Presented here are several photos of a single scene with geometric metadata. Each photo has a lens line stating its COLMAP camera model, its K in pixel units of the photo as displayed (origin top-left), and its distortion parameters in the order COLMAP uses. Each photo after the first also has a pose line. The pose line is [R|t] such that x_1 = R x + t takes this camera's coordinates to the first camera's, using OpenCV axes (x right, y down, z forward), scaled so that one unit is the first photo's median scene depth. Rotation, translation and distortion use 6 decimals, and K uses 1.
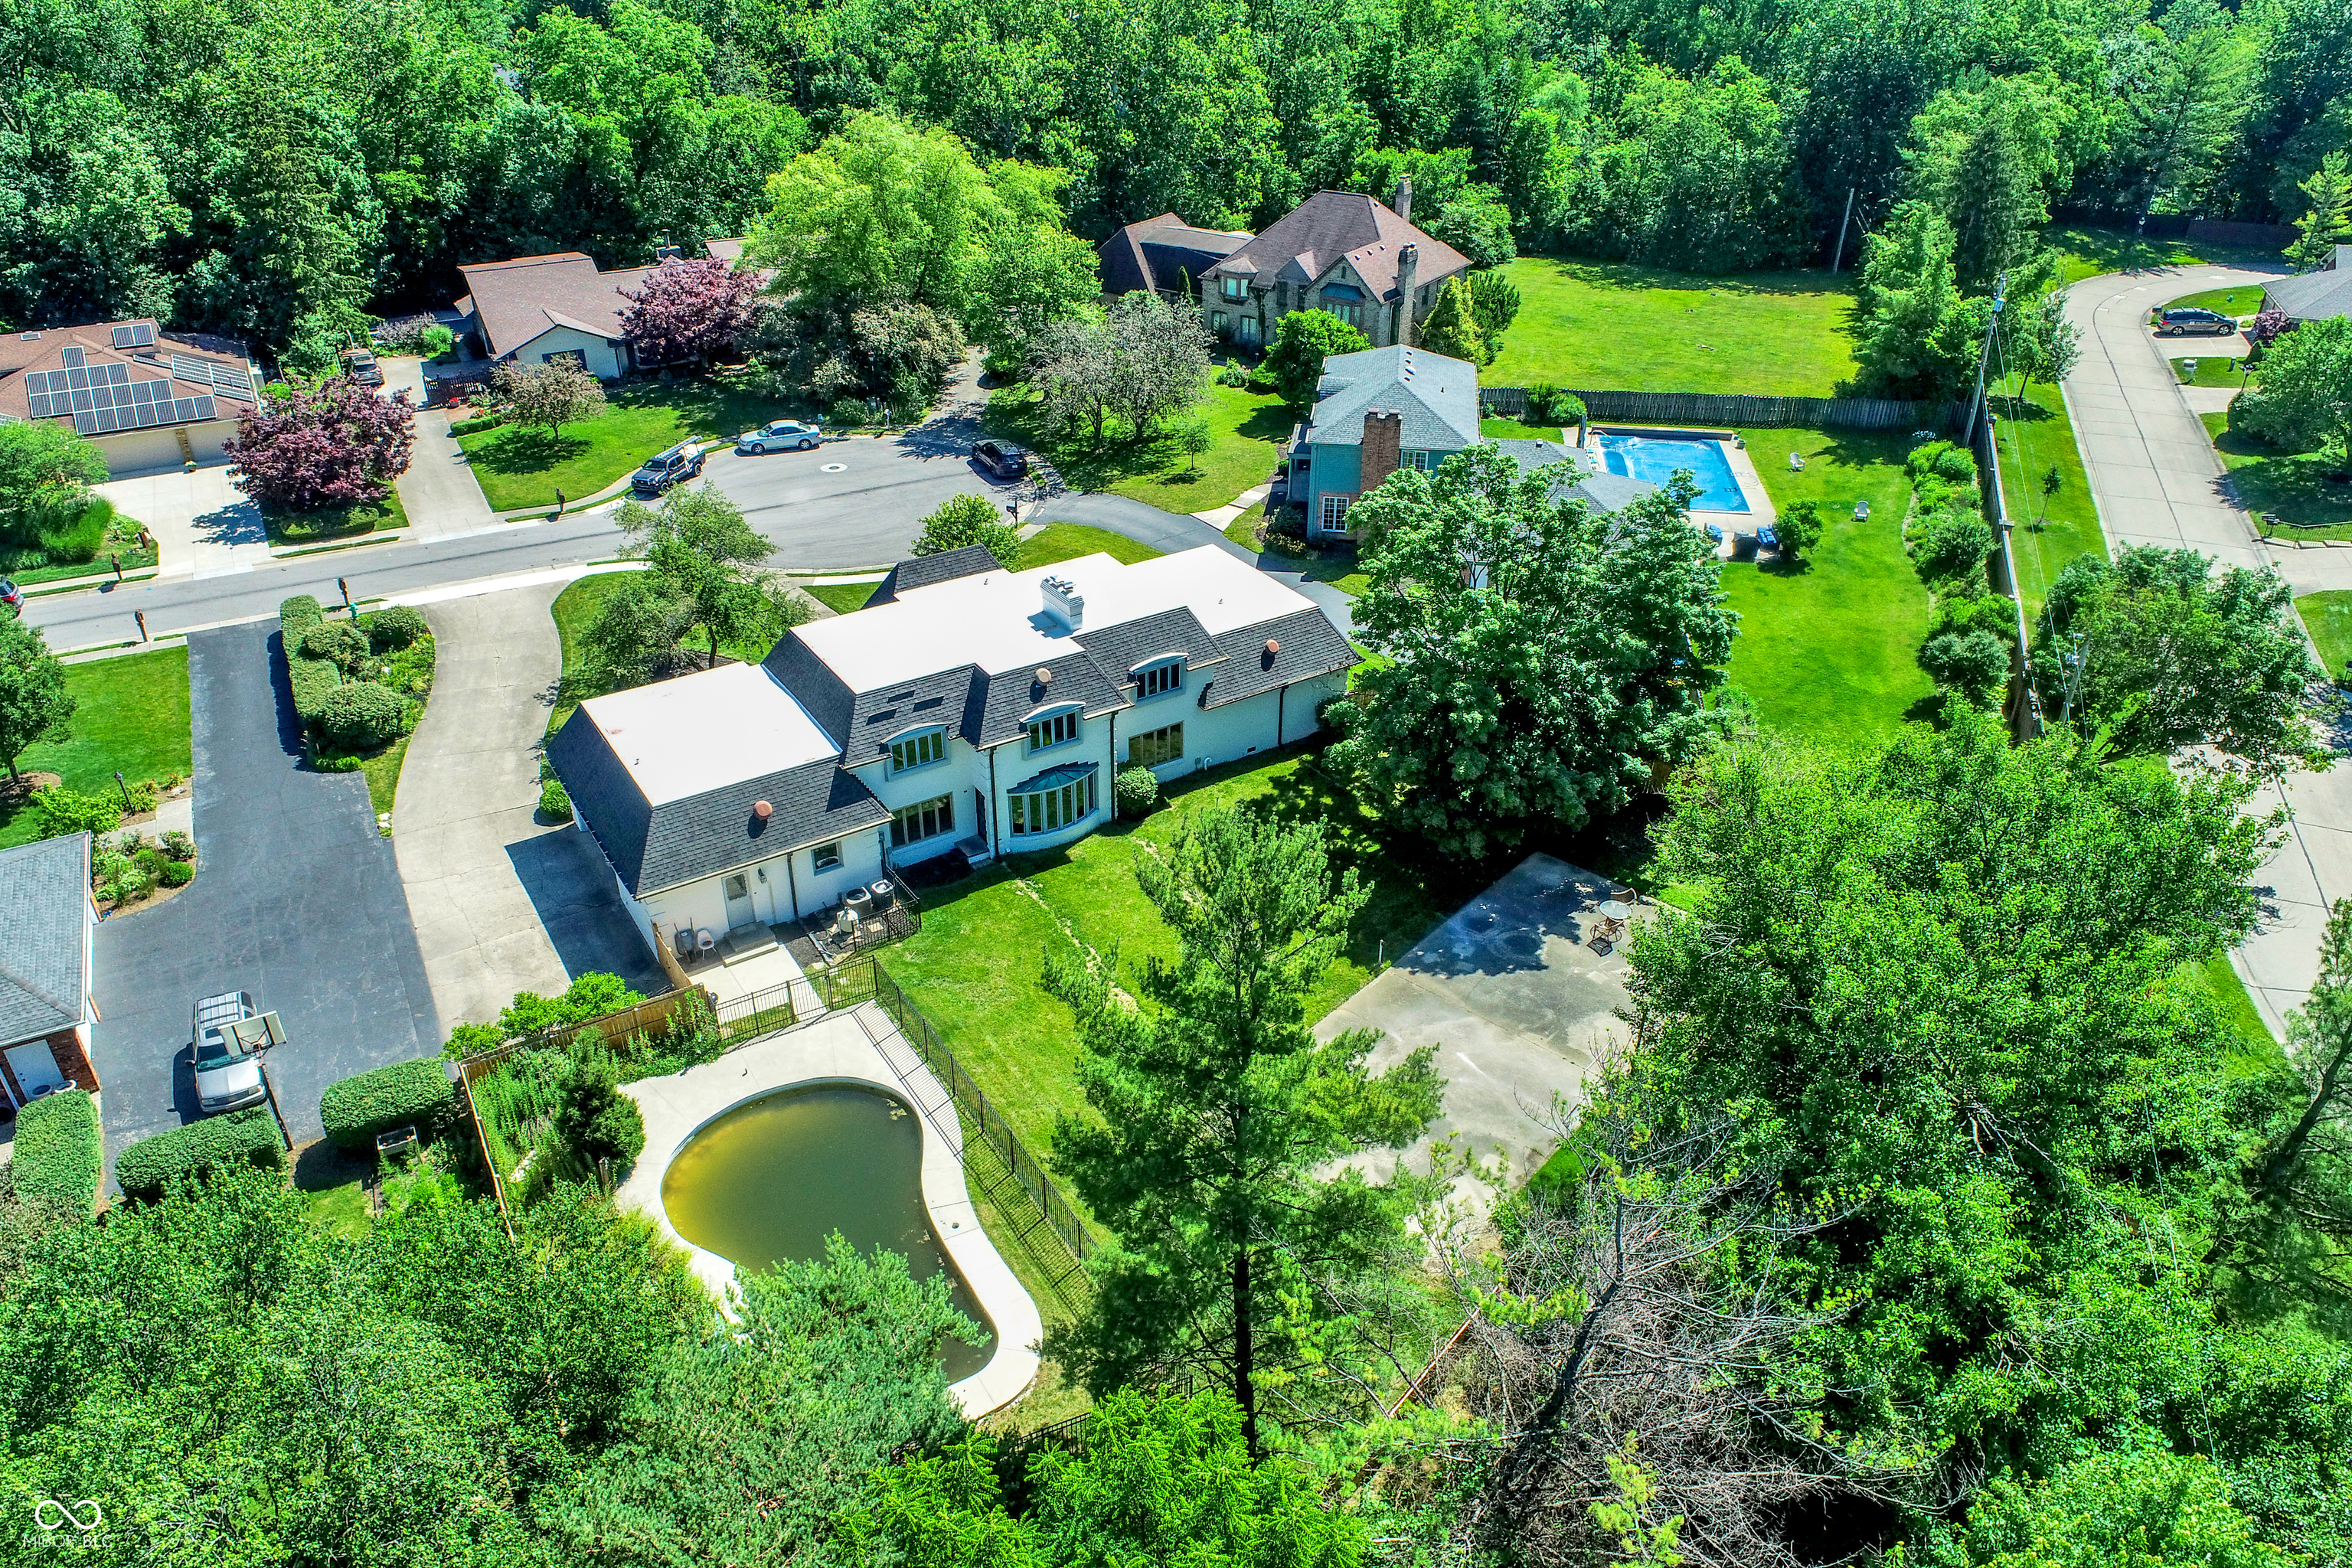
lens RADIAL K [[1583.0, 0, 1172.2], [0, 1583.0, 789.5], [0, 0, 1]] dist [-0.012301, 0.001535]
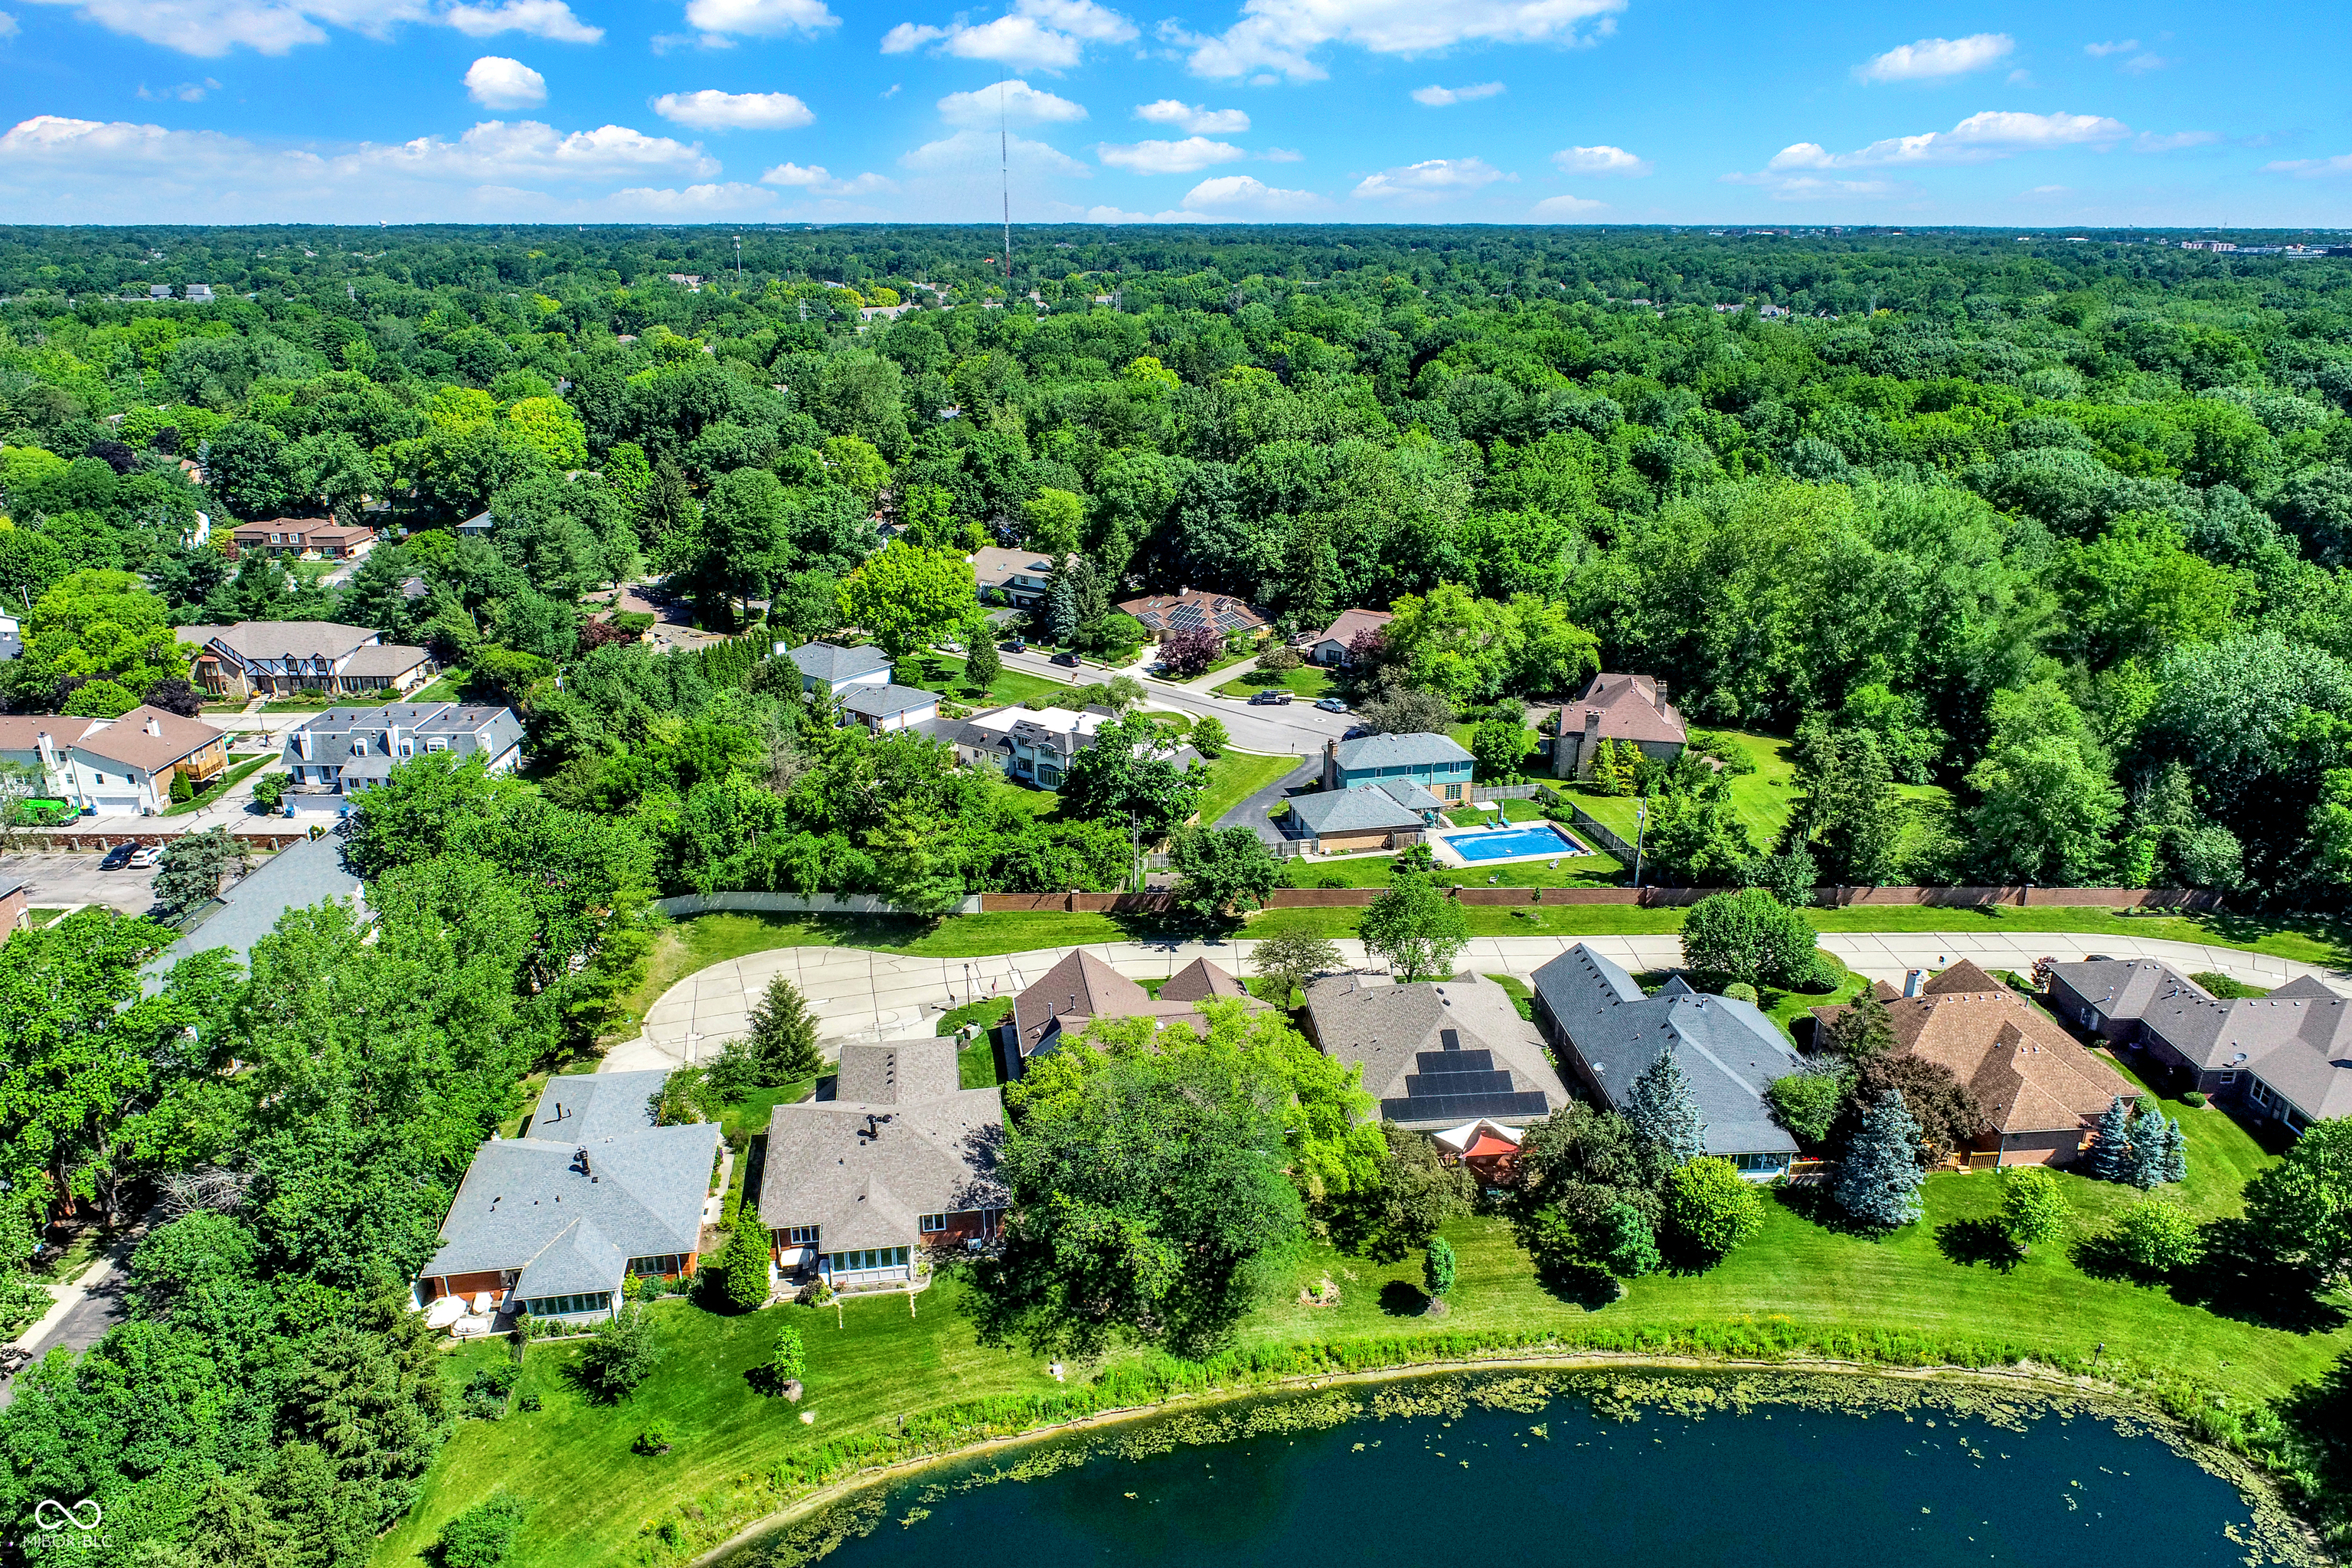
lens RADIAL K [[1611.6, 0, 1176.0], [0, 1611.6, 784.0], [0, 0, 1]] dist [-0.027602, -0.000217]
pose [[0.369276, 0.305103, -0.877808, 1.953523], [-0.477154, 0.872806, 0.102636, -0.294014], [0.797470, 0.380949, 0.467888, -0.215232]]
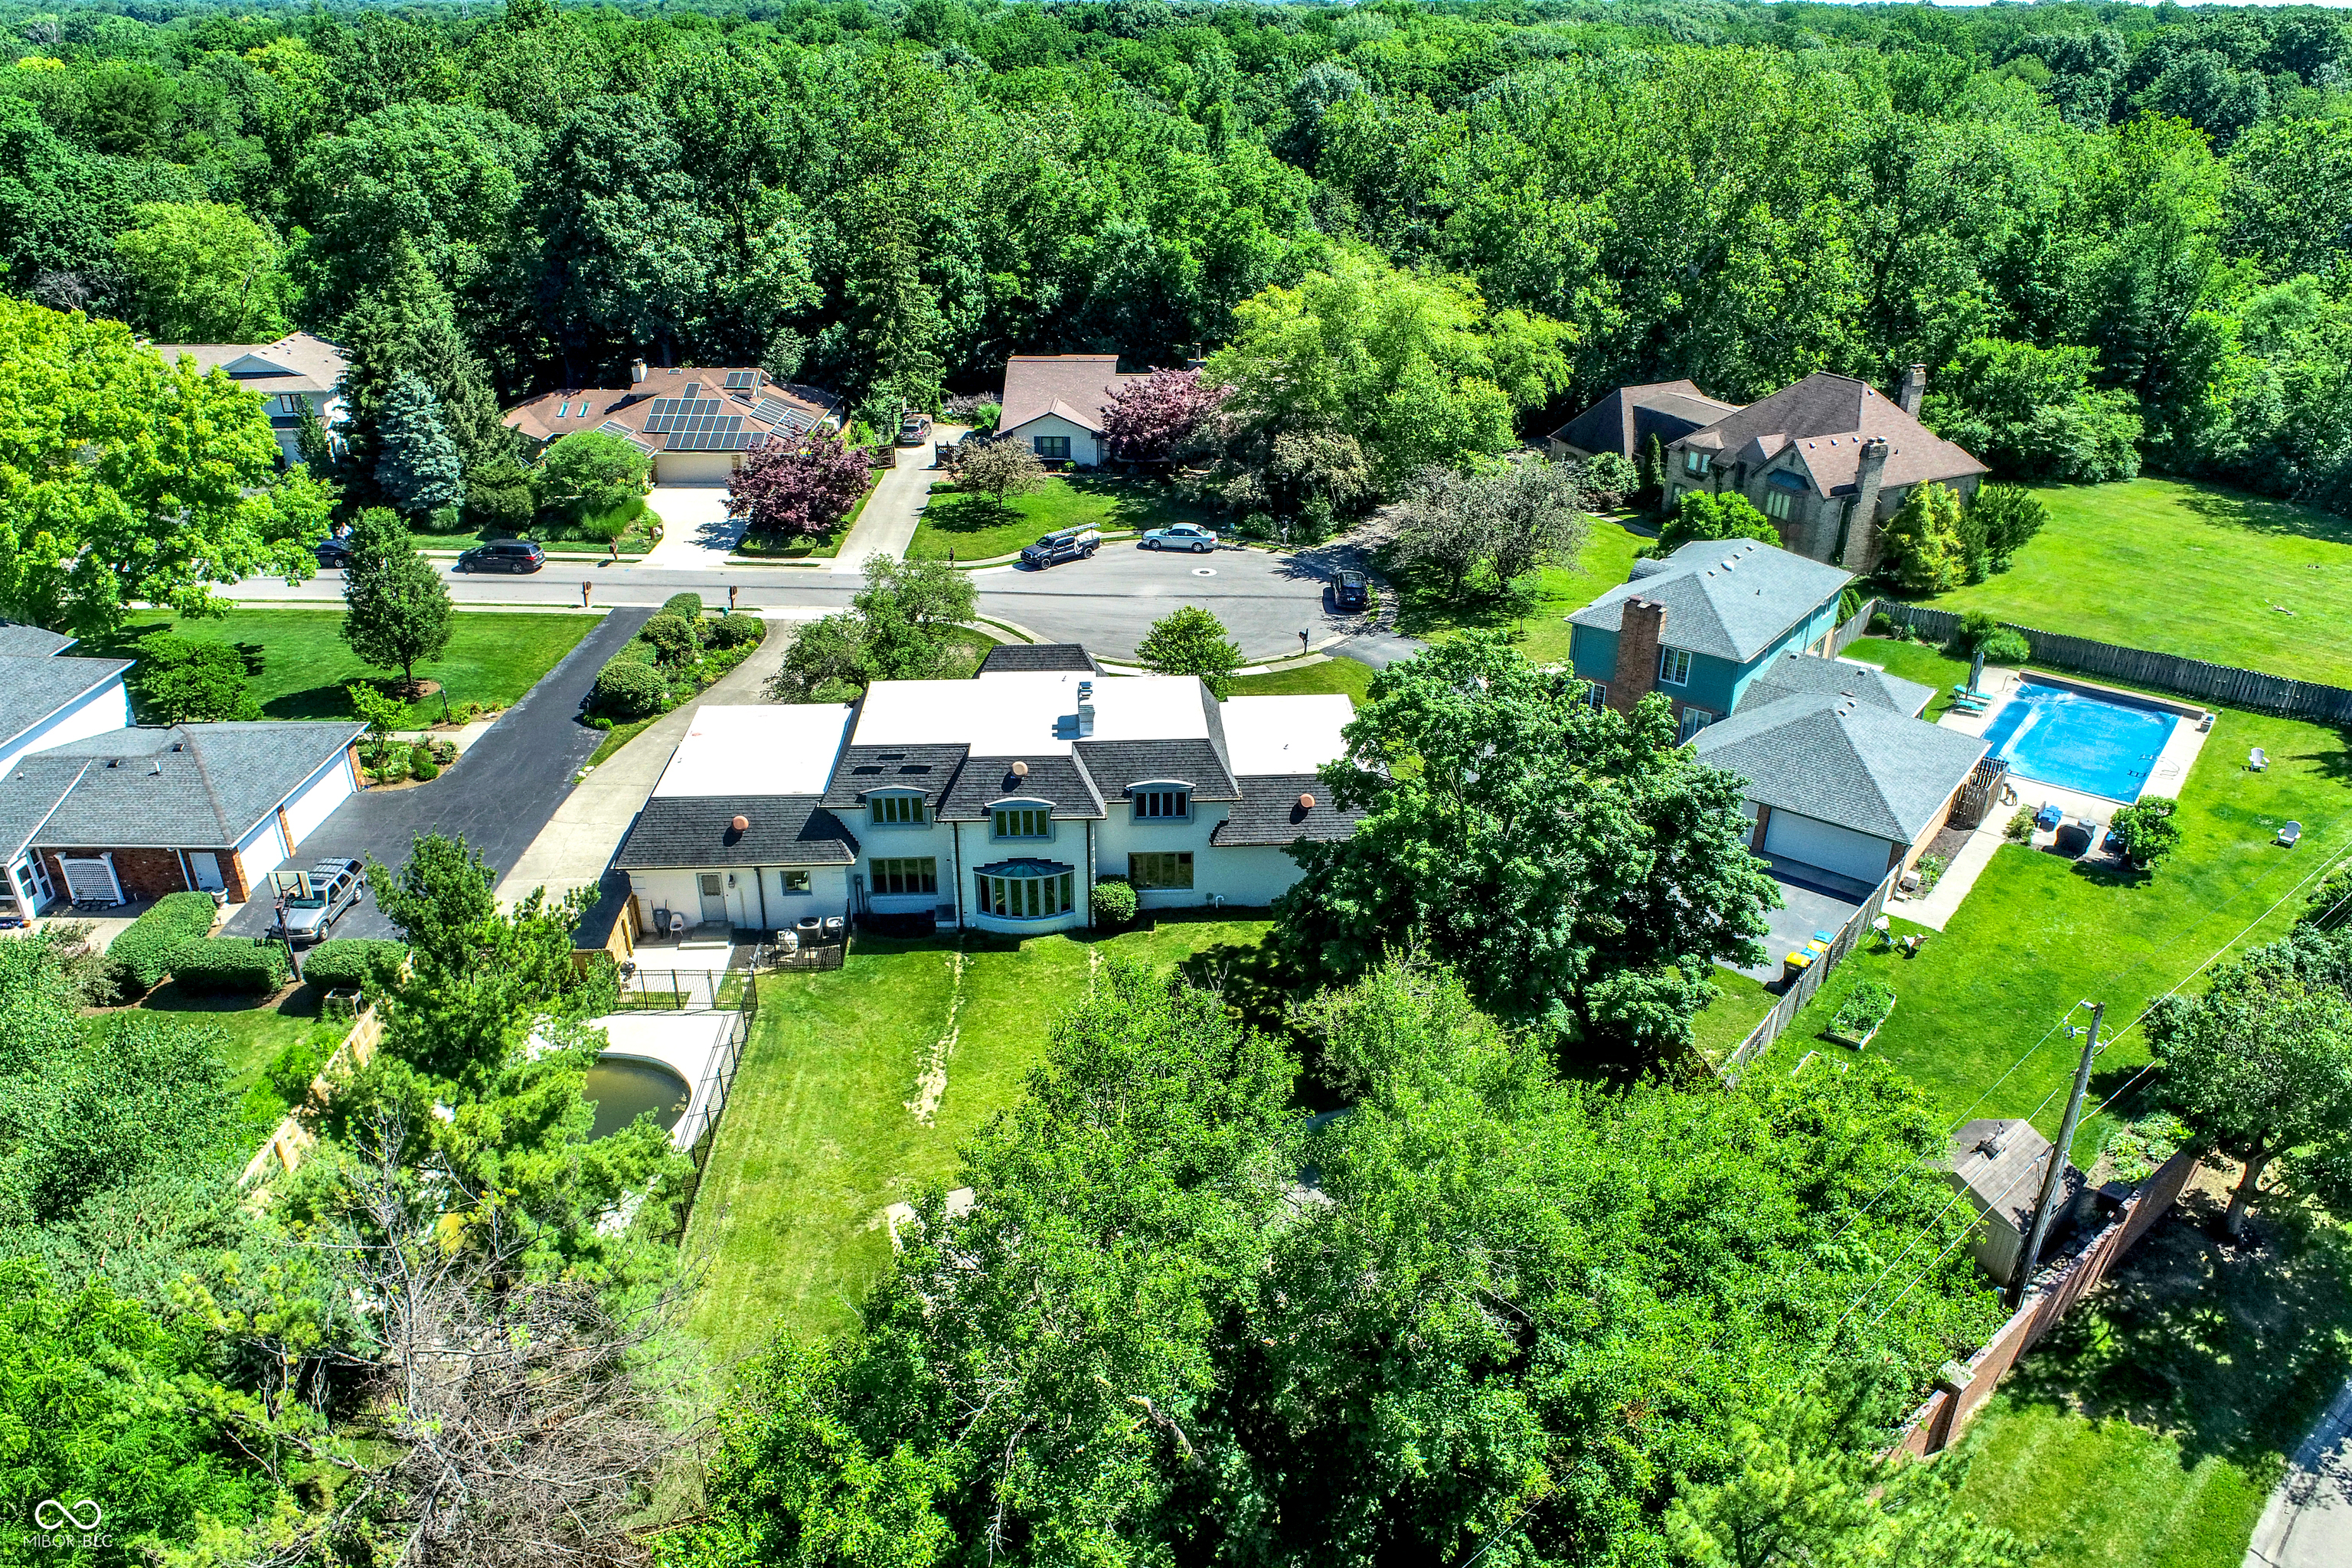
lens RADIAL K [[1583.0, 0, 1172.2], [0, 1583.0, 789.5], [0, 0, 1]] dist [-0.012301, 0.001535]
pose [[0.865506, 0.221870, -0.449079, 0.309736], [-0.257427, 0.966114, -0.018822, -0.042108], [0.429686, 0.131896, 0.893294, 0.071853]]
